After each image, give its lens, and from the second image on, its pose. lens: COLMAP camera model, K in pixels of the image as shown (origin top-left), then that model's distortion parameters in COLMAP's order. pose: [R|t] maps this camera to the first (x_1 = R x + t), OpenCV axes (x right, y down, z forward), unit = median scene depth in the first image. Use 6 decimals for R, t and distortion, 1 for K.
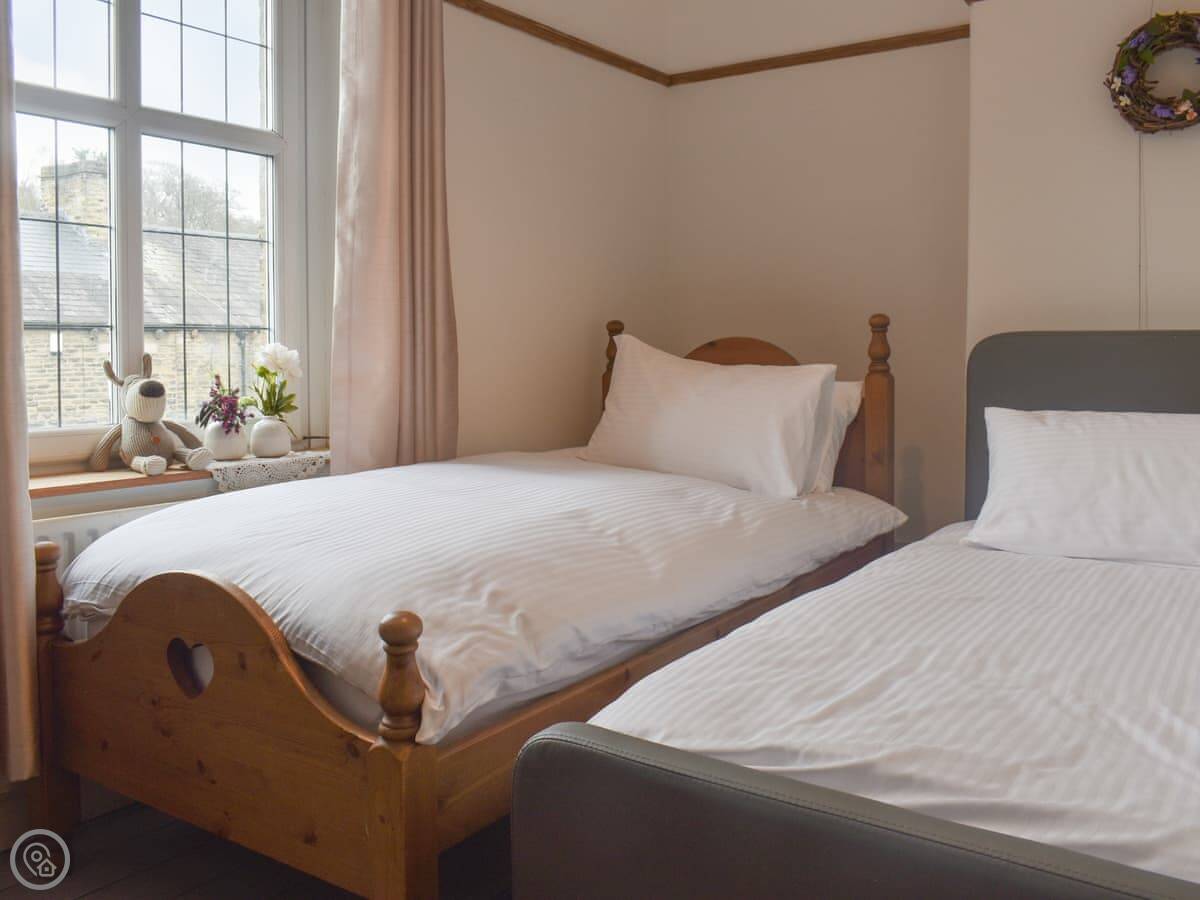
lens RADIAL K [[1075.4, 0, 597.8], [0, 1075.4, 372.3], [0, 0, 1]] dist [-0.007275, -0.006849]
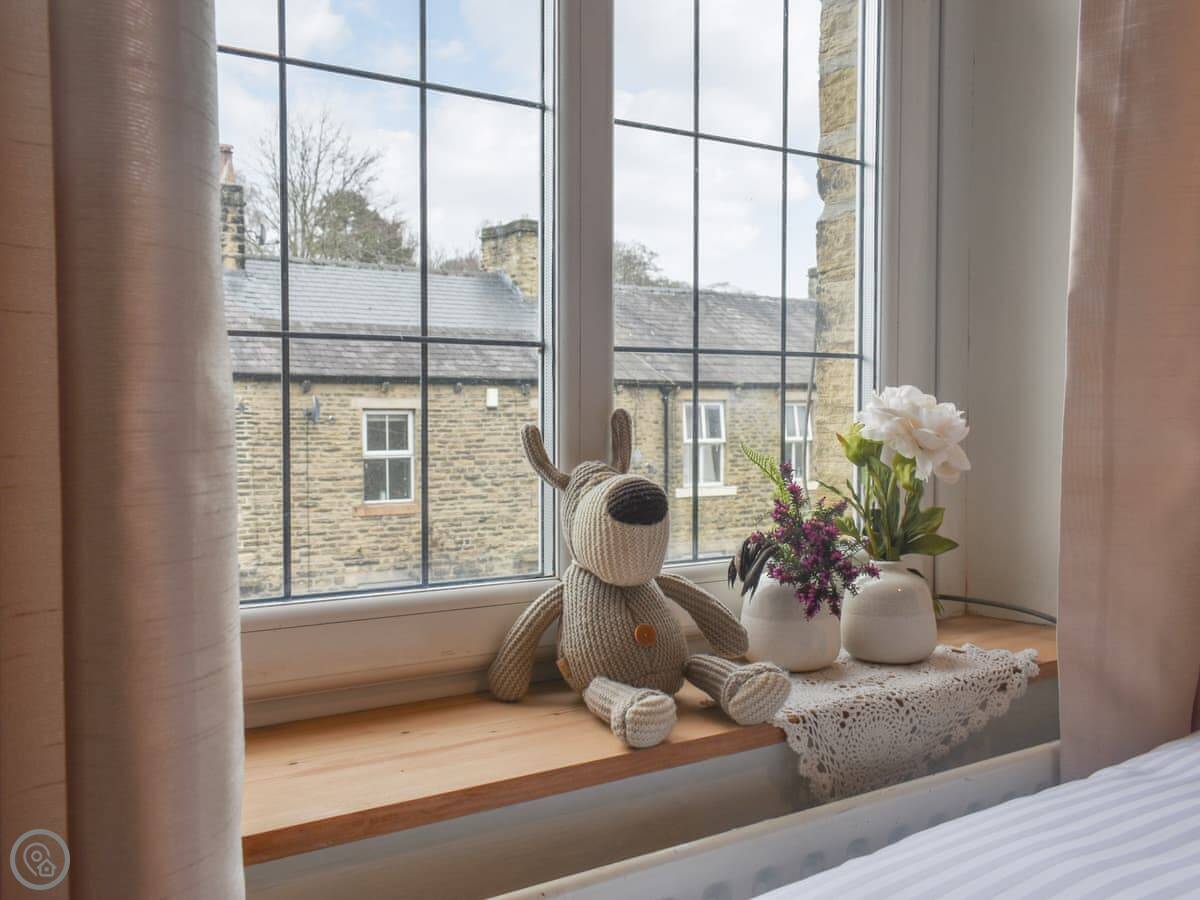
lens RADIAL K [[1055.6, 0, 600.0], [0, 1055.6, 450.0], [0, 0, 1]] dist [-0.053999, -0.003129]
pose [[0.932276, 0.020864, -0.361147, -0.266633], [-0.013703, 0.999656, 0.022379, -0.010047], [0.361489, -0.015915, 0.932240, 0.588343]]
